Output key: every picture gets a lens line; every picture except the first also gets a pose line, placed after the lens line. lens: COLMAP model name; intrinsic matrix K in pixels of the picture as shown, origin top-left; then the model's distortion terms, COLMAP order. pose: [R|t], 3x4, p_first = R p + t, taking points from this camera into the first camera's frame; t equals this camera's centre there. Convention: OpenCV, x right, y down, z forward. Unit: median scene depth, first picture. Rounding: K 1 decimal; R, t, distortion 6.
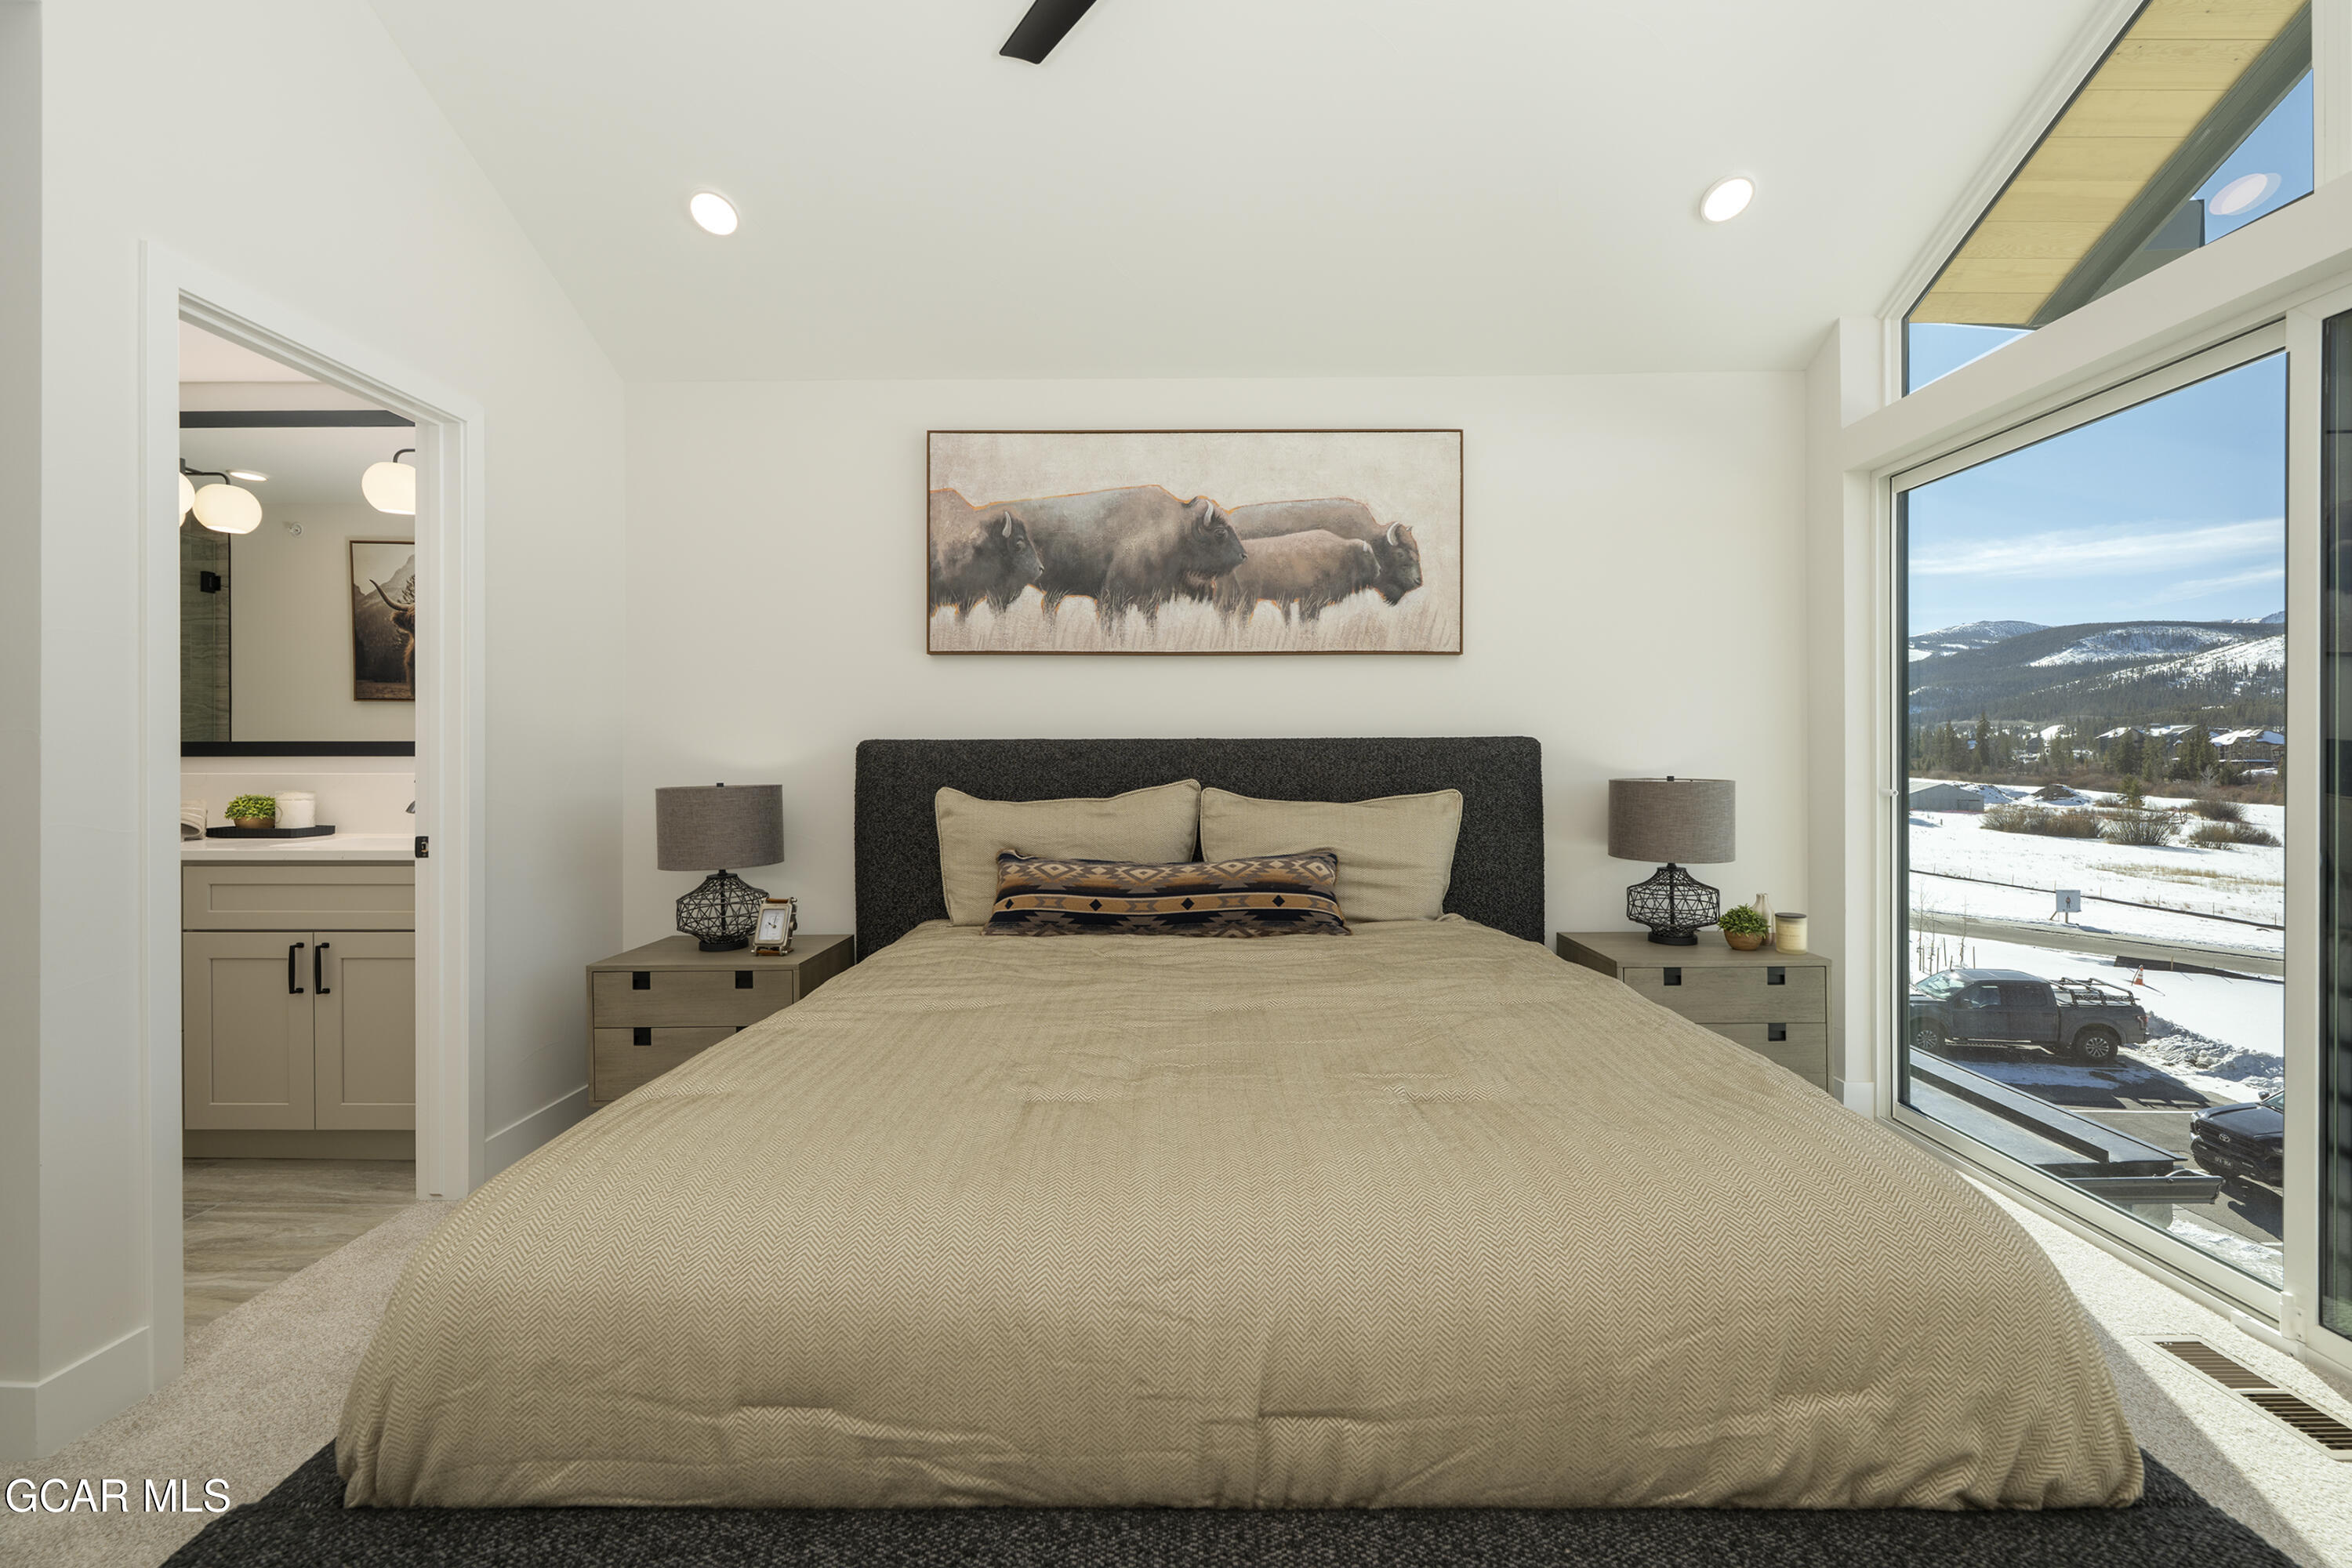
lens RADIAL K [[949.9, 0, 1177.8], [0, 949.9, 743.2], [0, 0, 1]] dist [-0.000388, -0.000011]
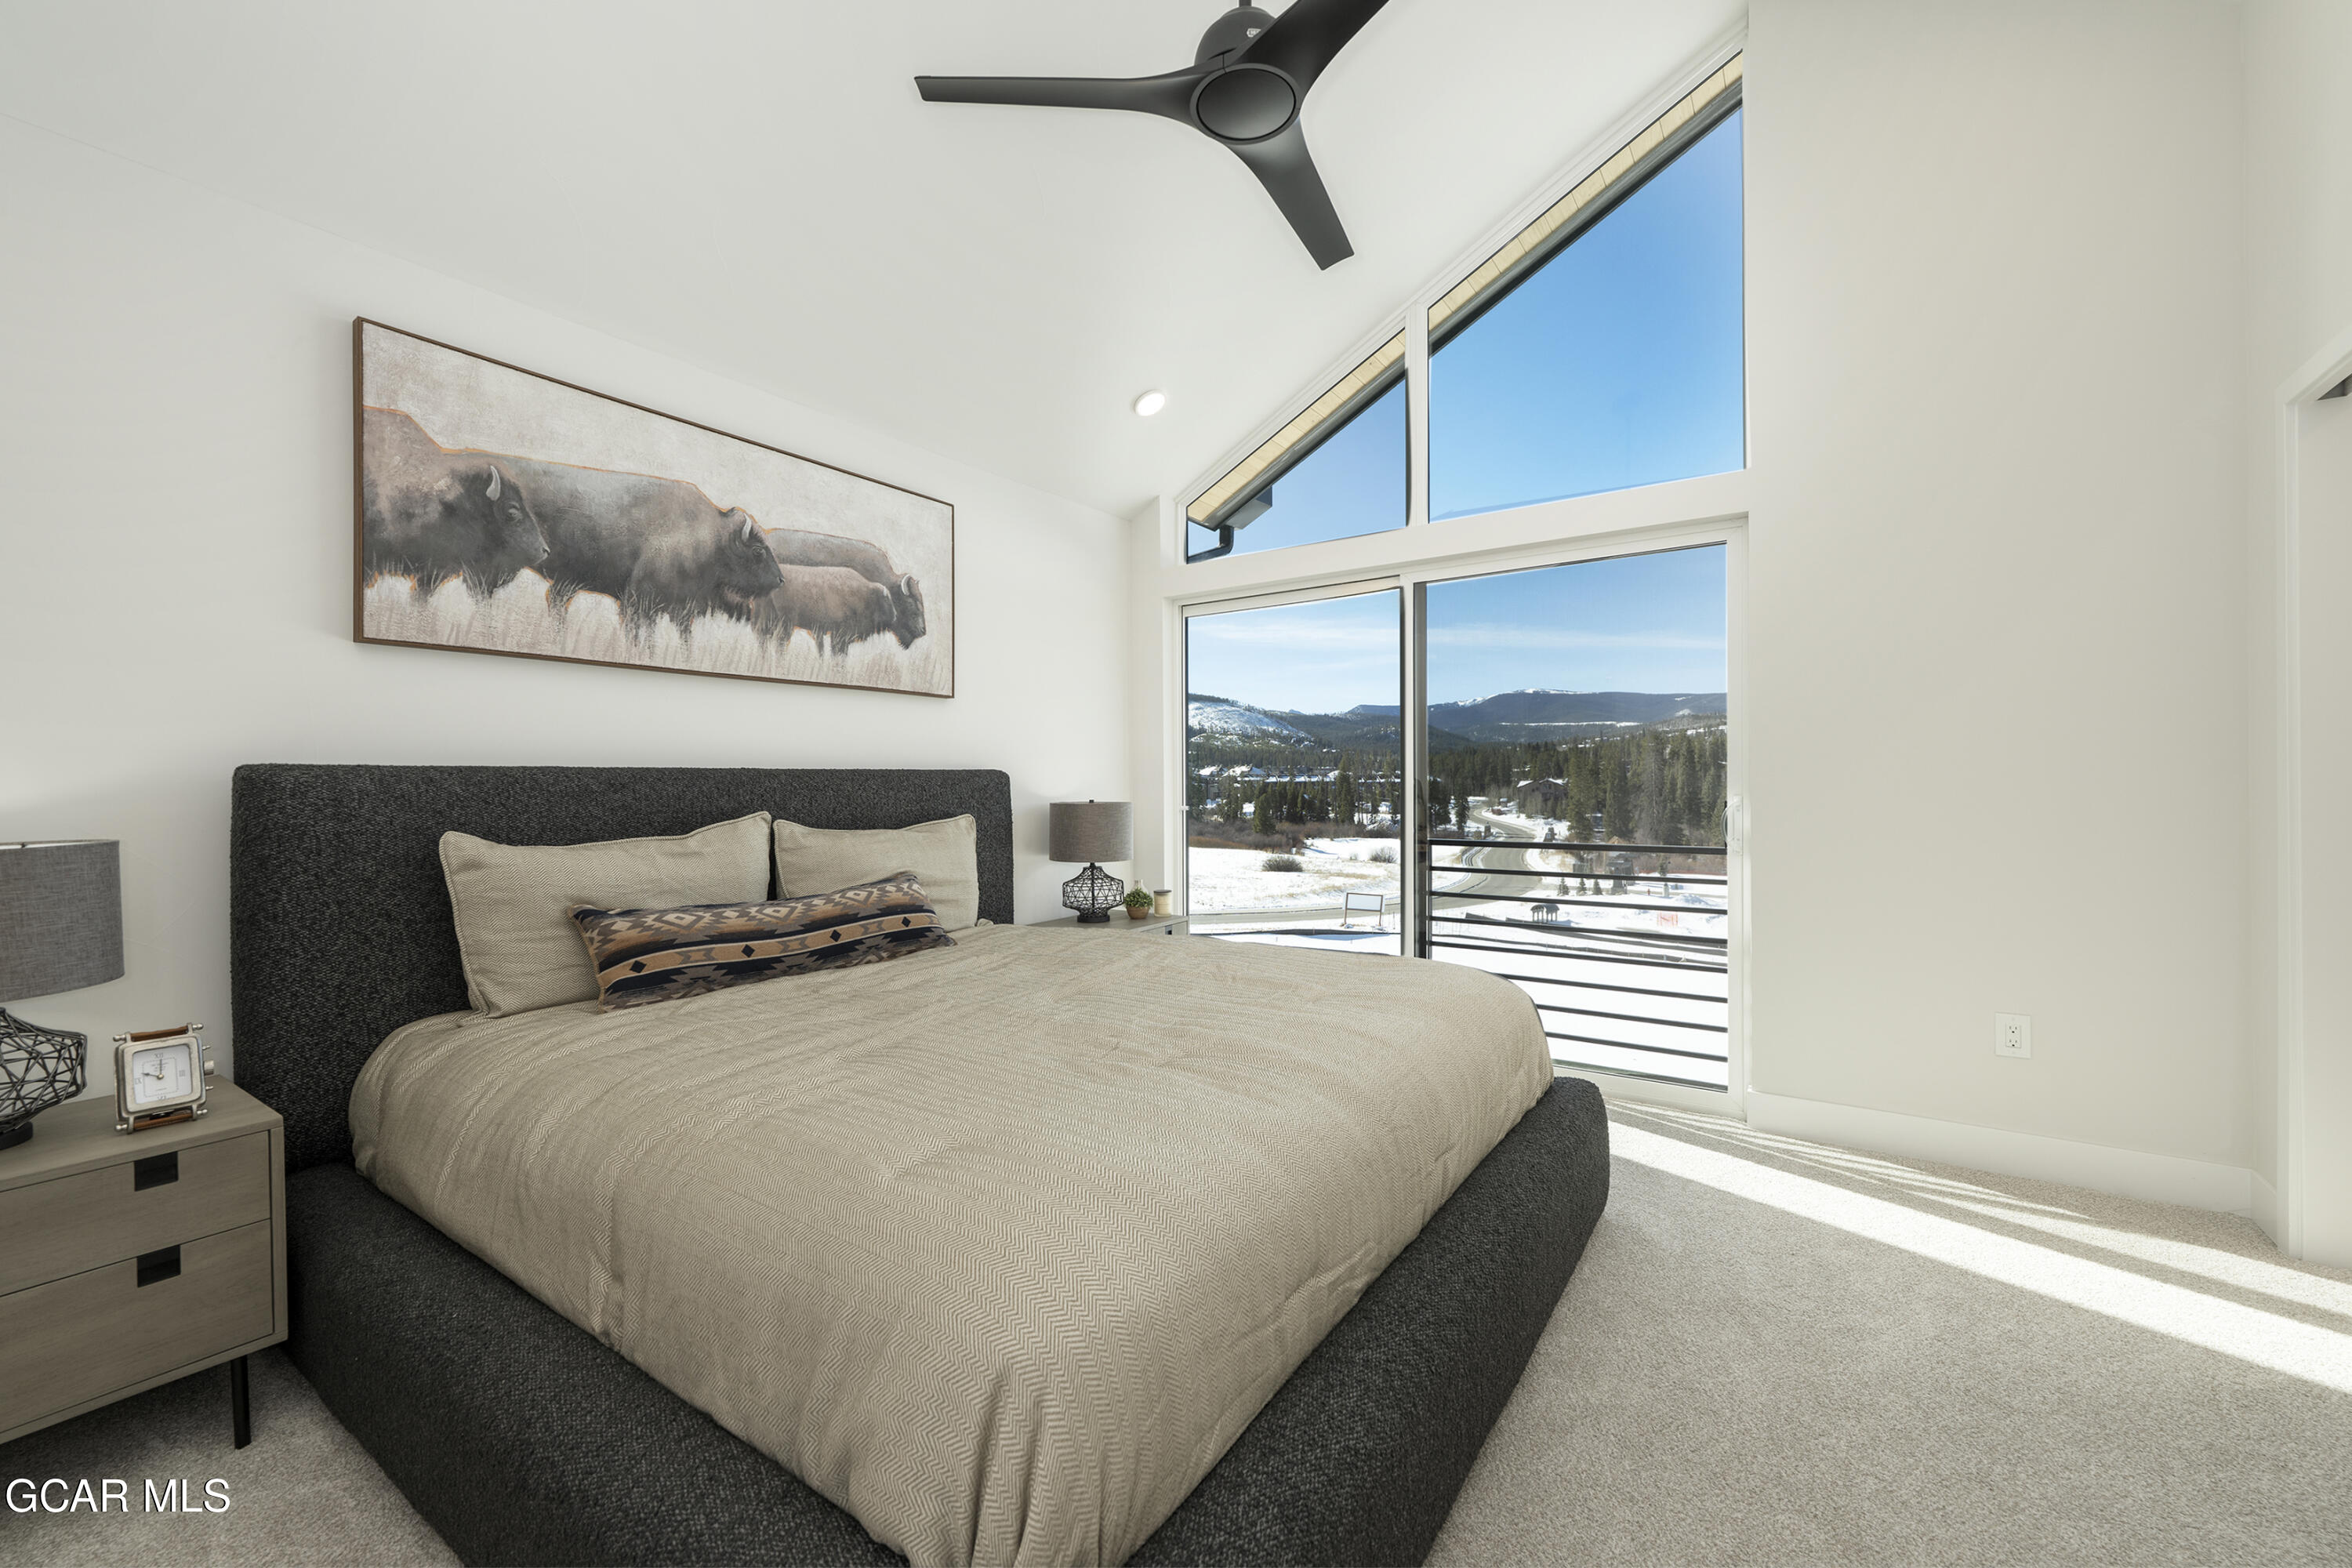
lens RADIAL K [[950.0, 0, 1149.7], [0, 950.0, 771.0], [0, 0, 1]] dist [0.000164, 0.000019]
pose [[0.570878, 0.009102, 0.820984, -0.510884], [-0.003773, 0.999957, -0.008463, 0.004103], [-0.821026, 0.001734, 0.570888, 0.139594]]
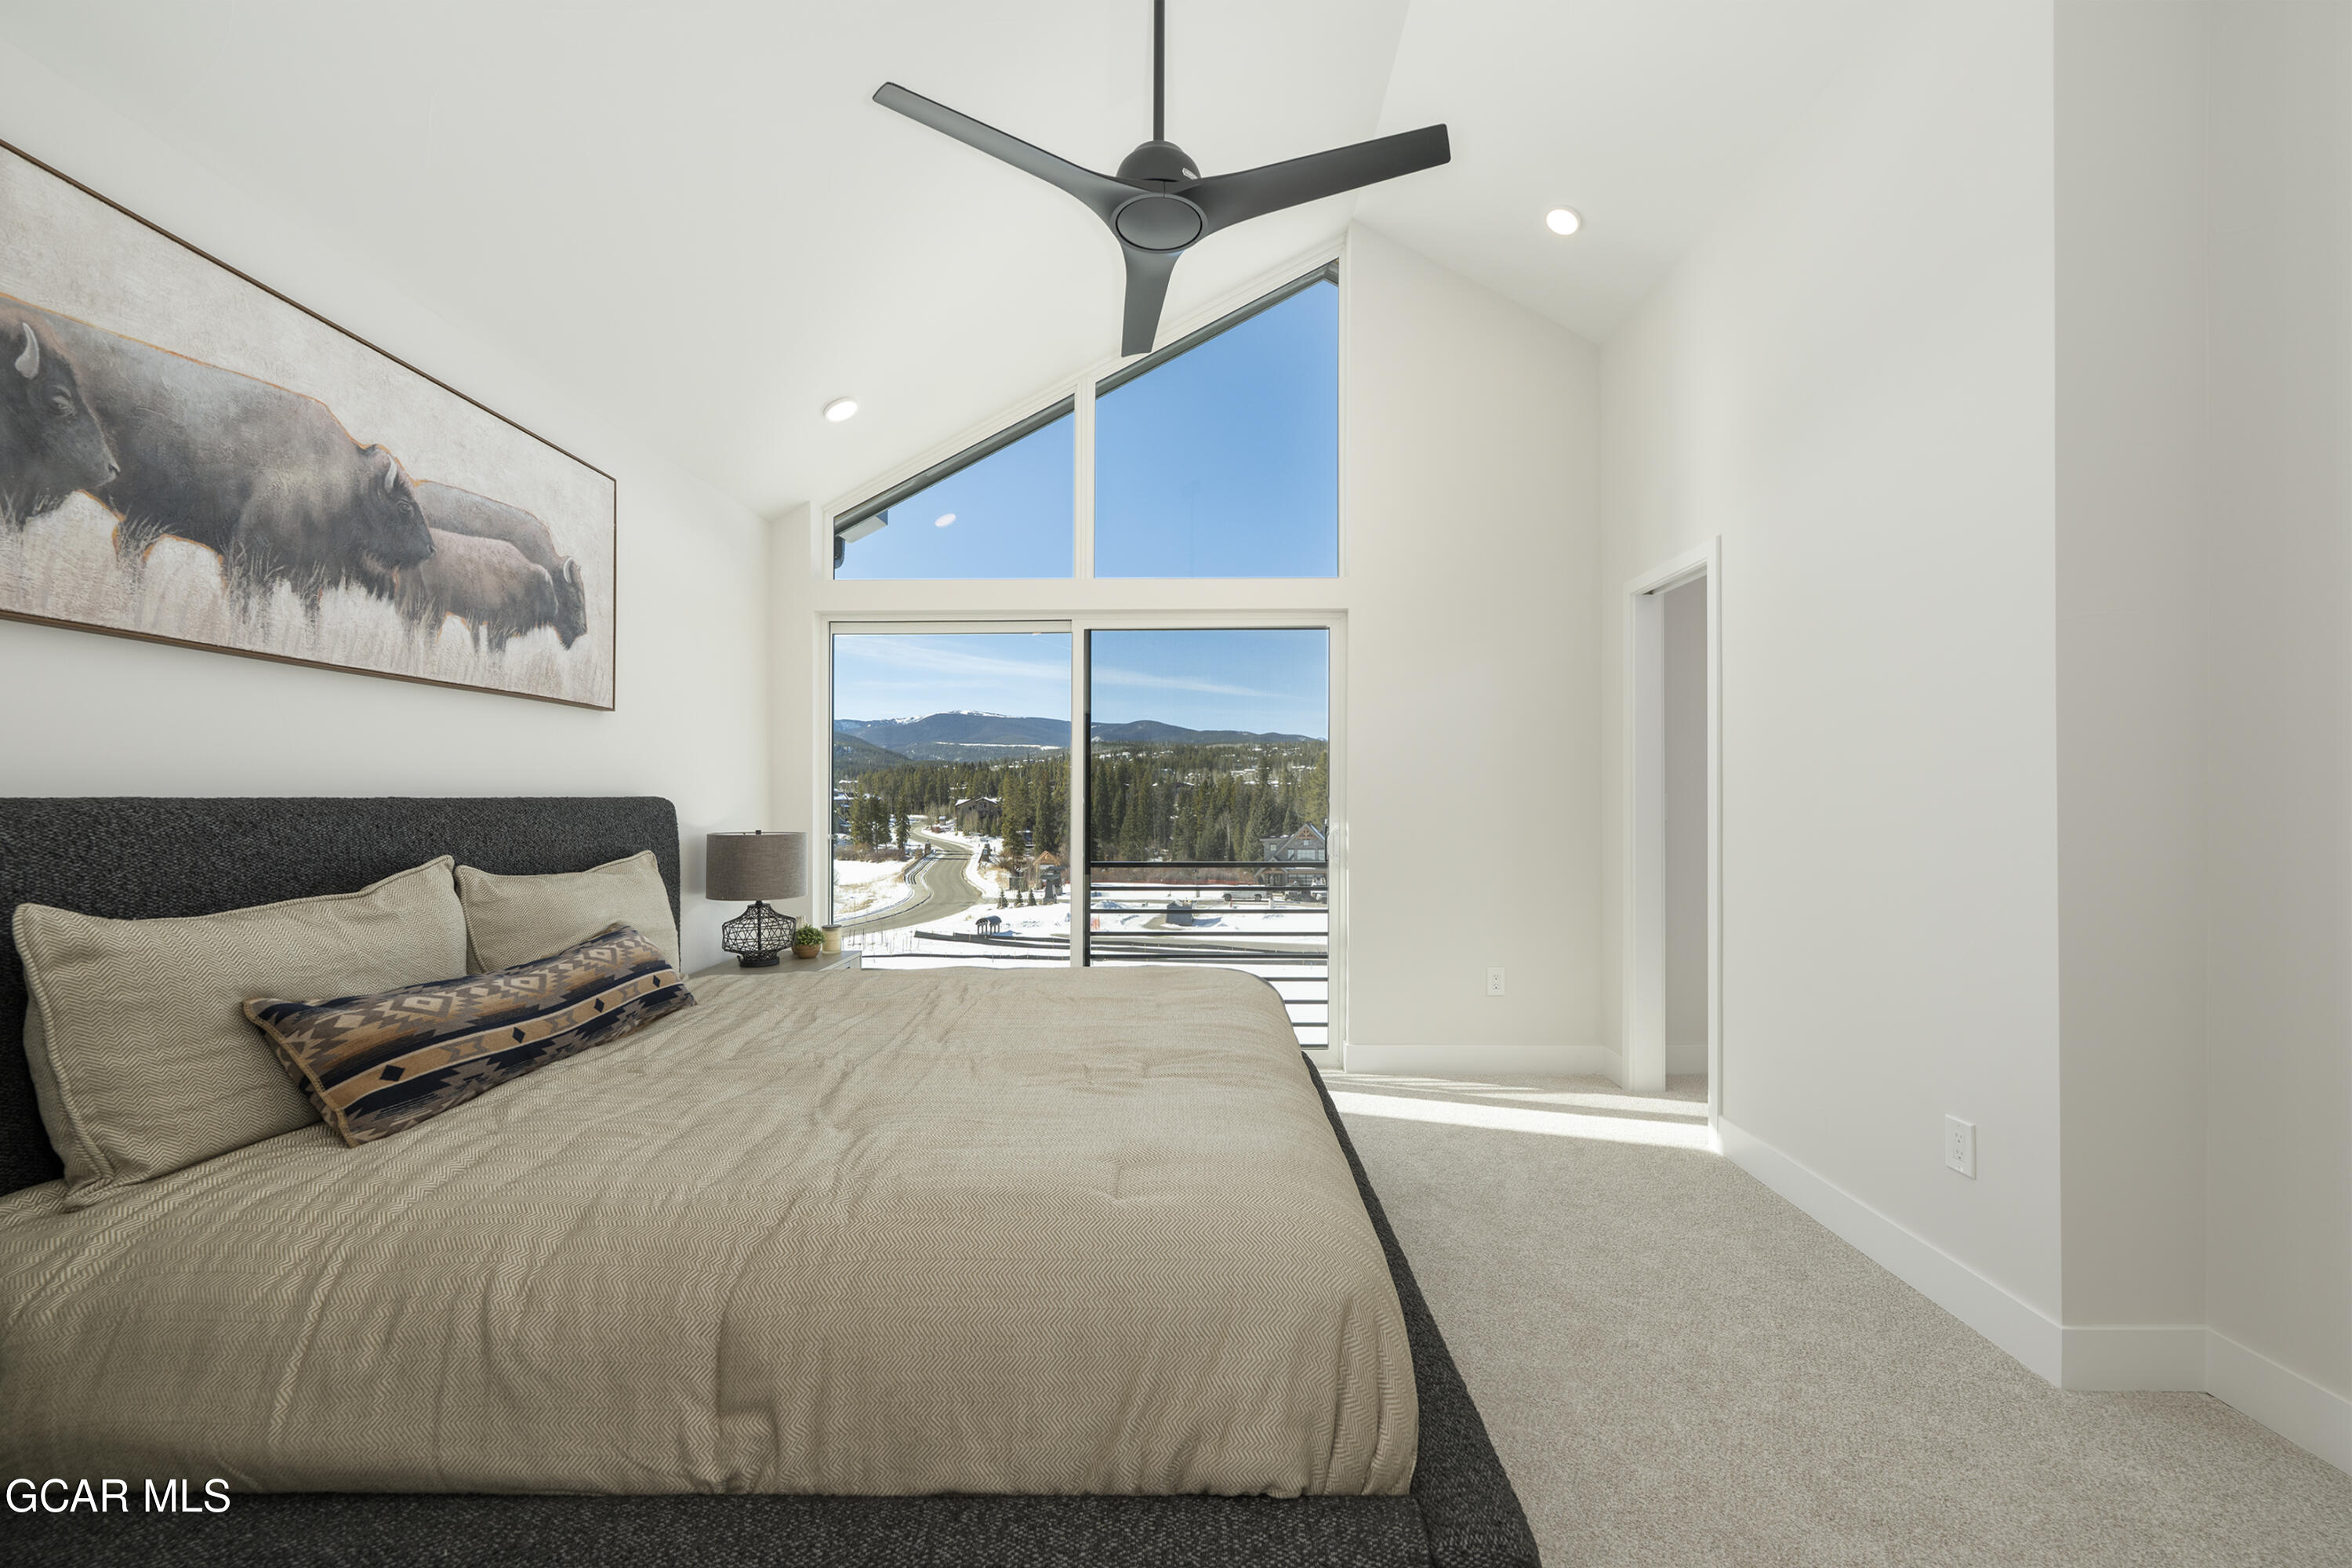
lens RADIAL K [[969.0, 0, 1176.0], [0, 969.0, 784.0], [0, 0, 1]] dist [-0.000199, -0.000002]
pose [[-0.002391, 0.016884, 0.999855, -0.680430], [-0.009836, 0.999809, -0.016907, -0.008647], [-0.999949, -0.009875, -0.002225, 0.425432]]
